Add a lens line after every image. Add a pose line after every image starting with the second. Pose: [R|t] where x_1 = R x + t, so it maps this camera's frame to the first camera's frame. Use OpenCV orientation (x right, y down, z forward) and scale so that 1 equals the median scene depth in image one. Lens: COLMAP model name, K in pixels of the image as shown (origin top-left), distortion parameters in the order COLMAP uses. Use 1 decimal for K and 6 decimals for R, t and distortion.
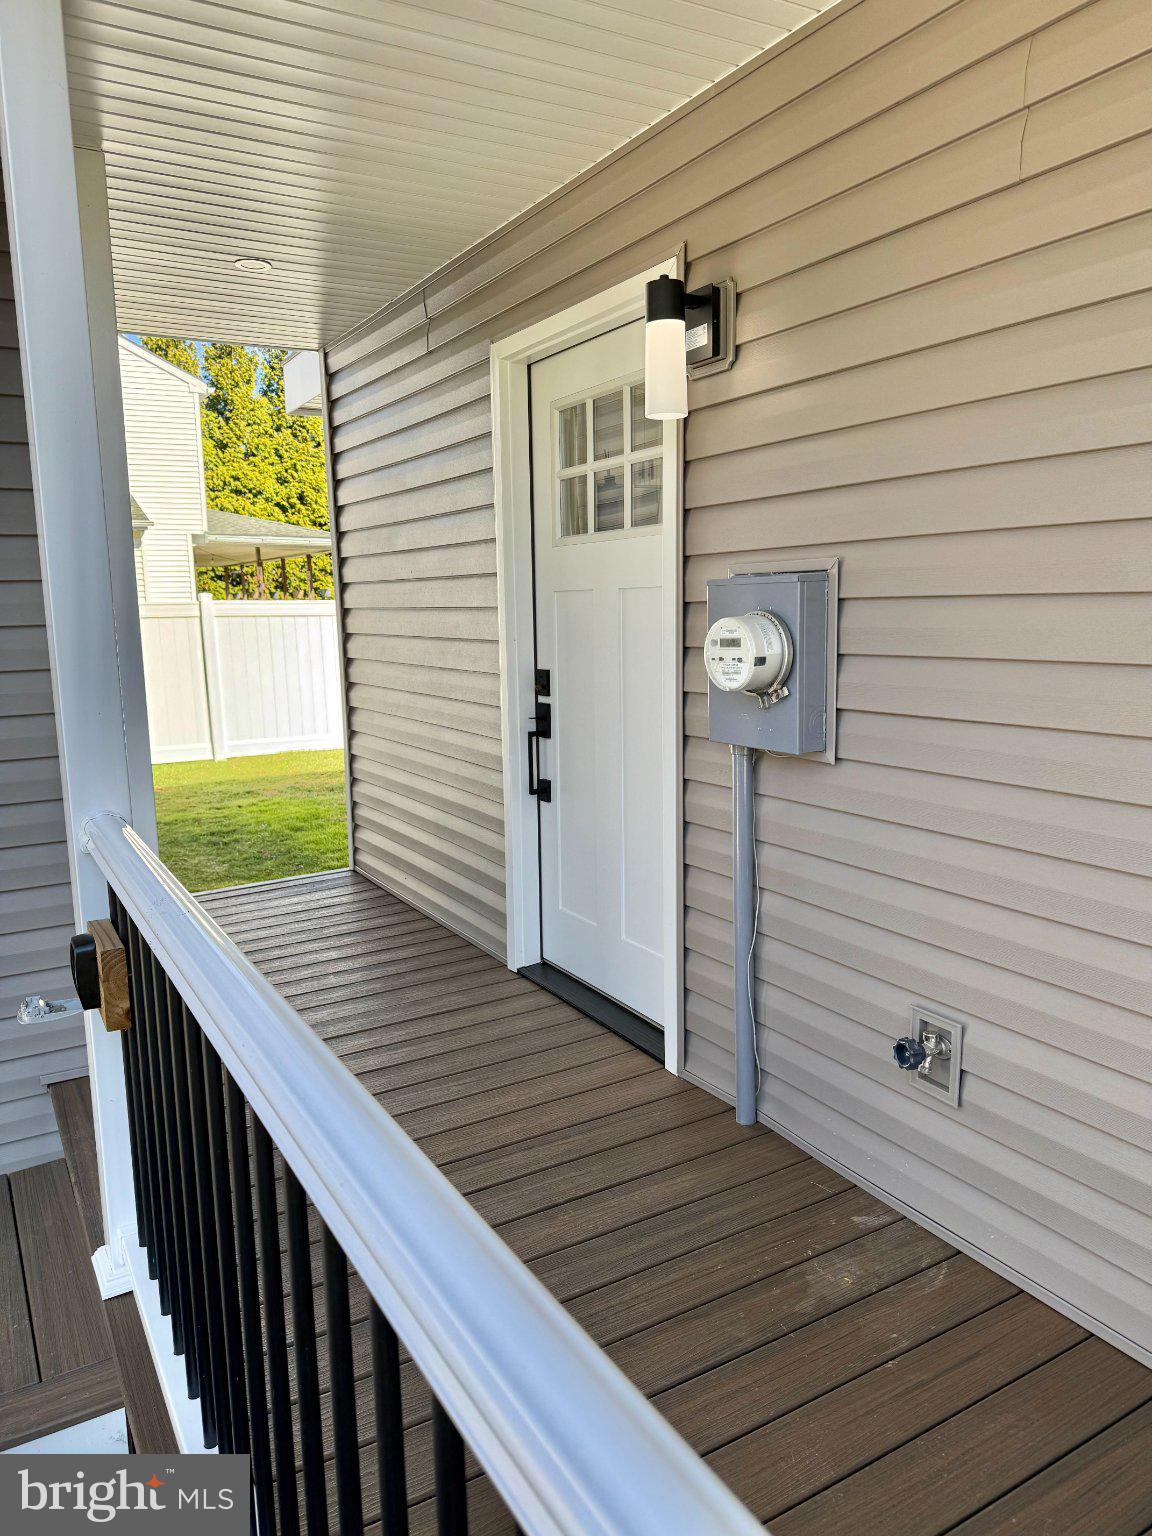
lens RADIAL K [[1083.8, 0, 580.8], [0, 1083.8, 779.1], [0, 0, 1]] dist [0.026272, -0.020905]
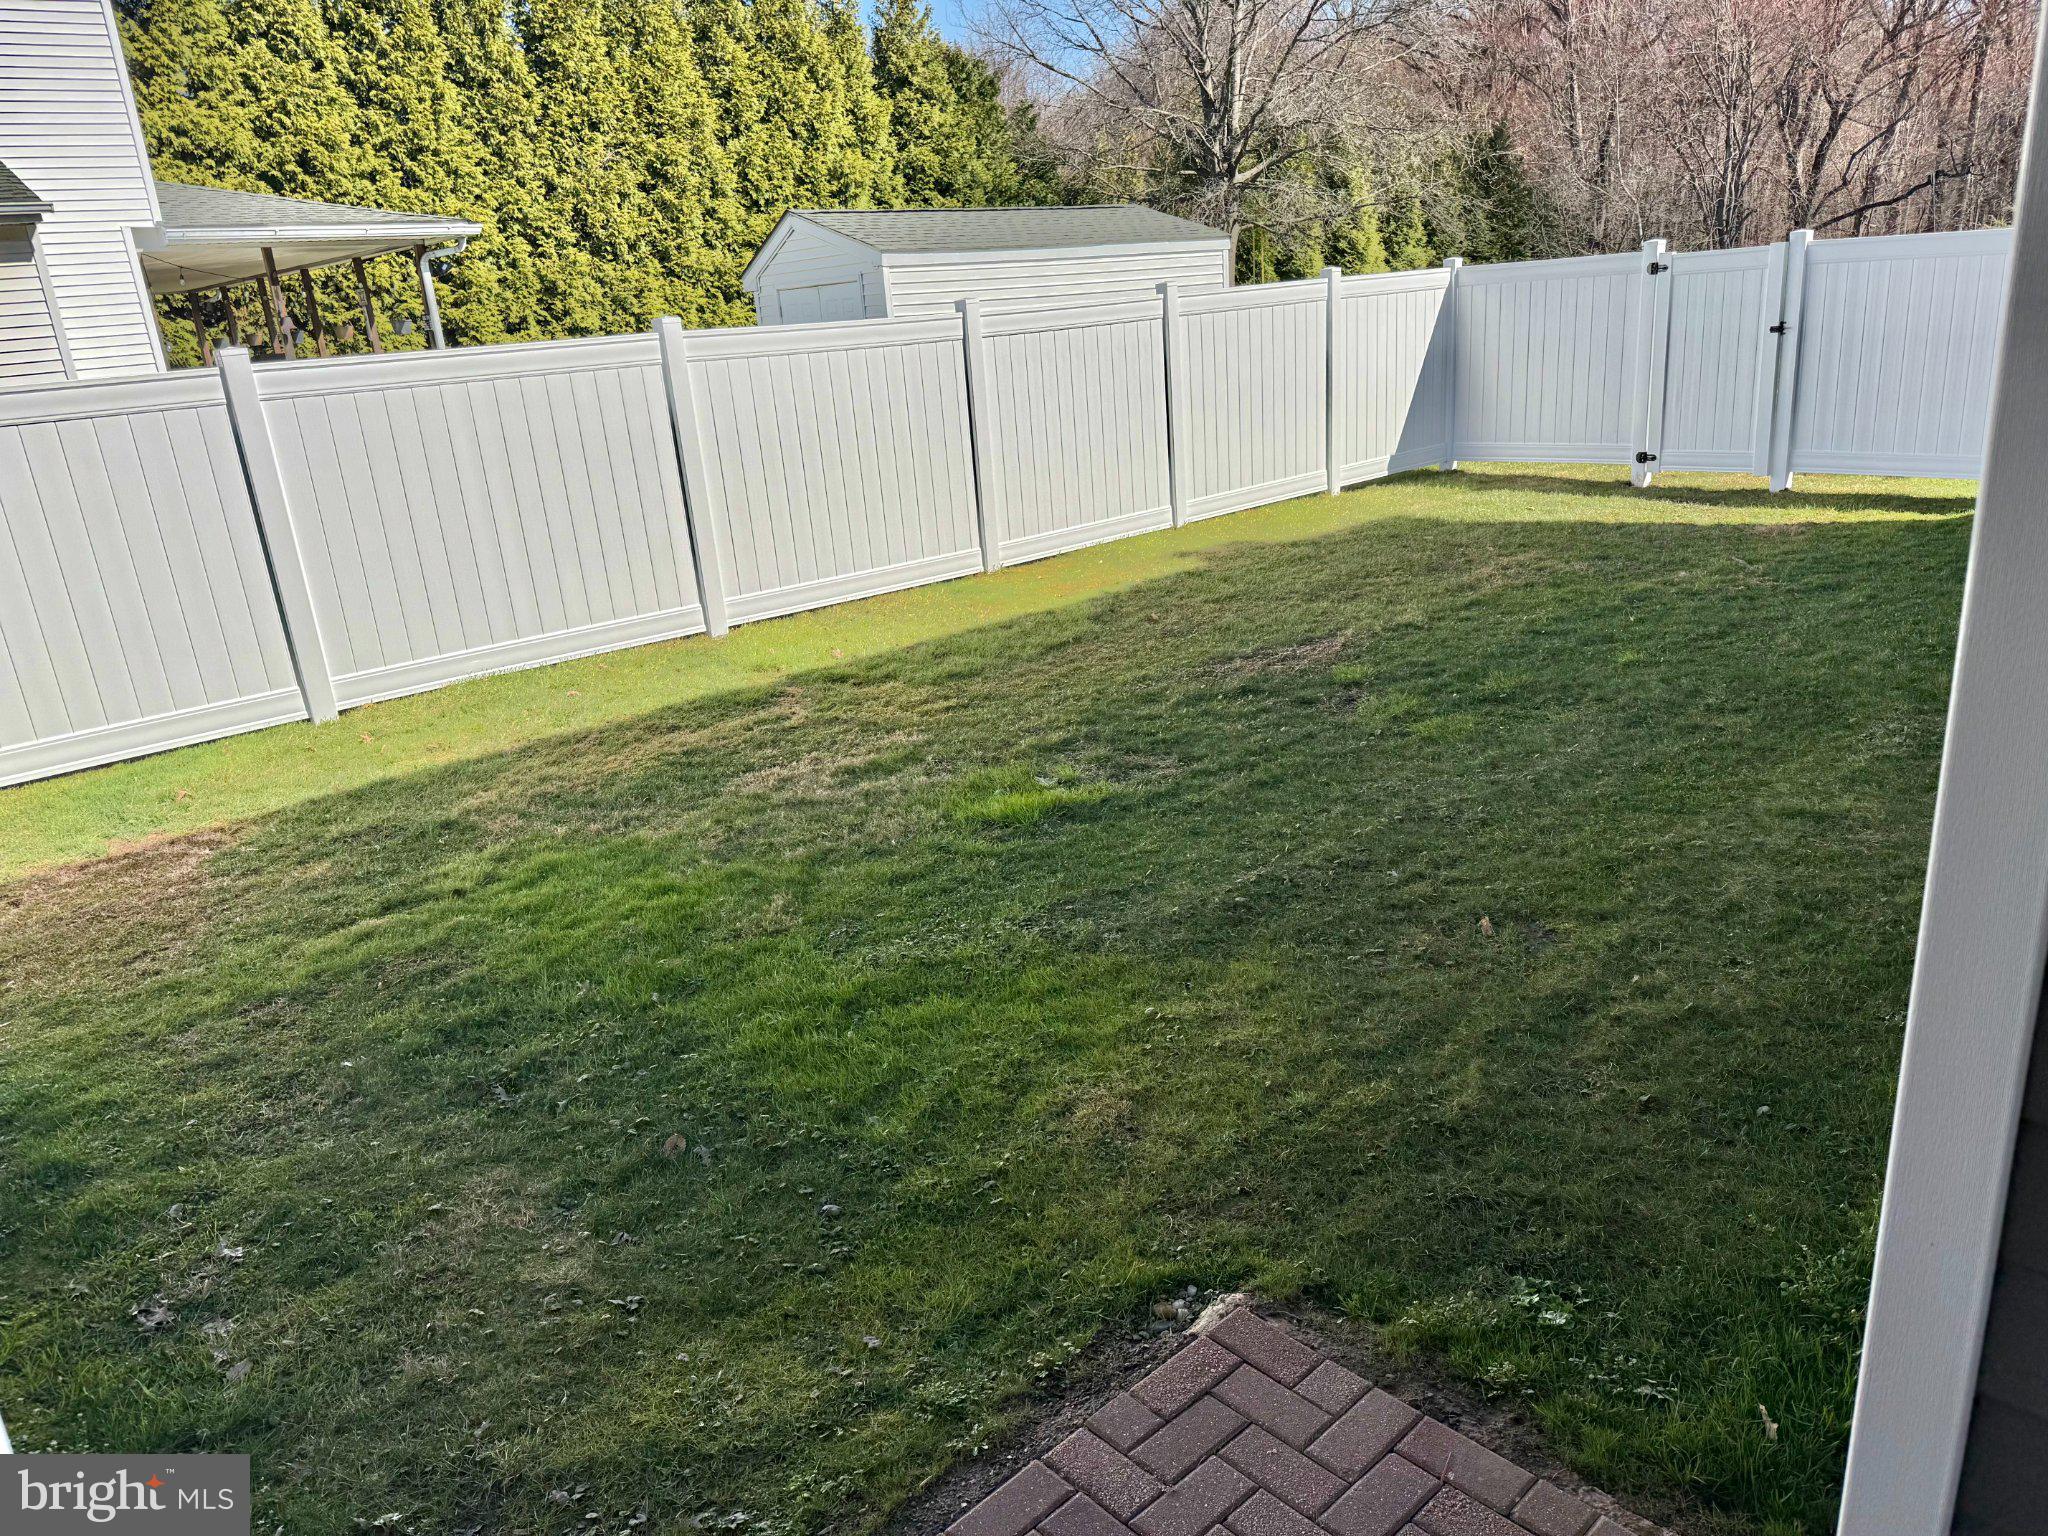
lens RADIAL K [[1445.1, 0, 1016.6], [0, 1445.1, 762.7], [0, 0, 1]] dist [0.026272, -0.020905]
pose [[0.977639, -0.123919, 0.169901, -0.056167], [0.098065, 0.983358, 0.152941, -0.022874], [-0.186026, -0.132859, 0.973521, 0.123501]]
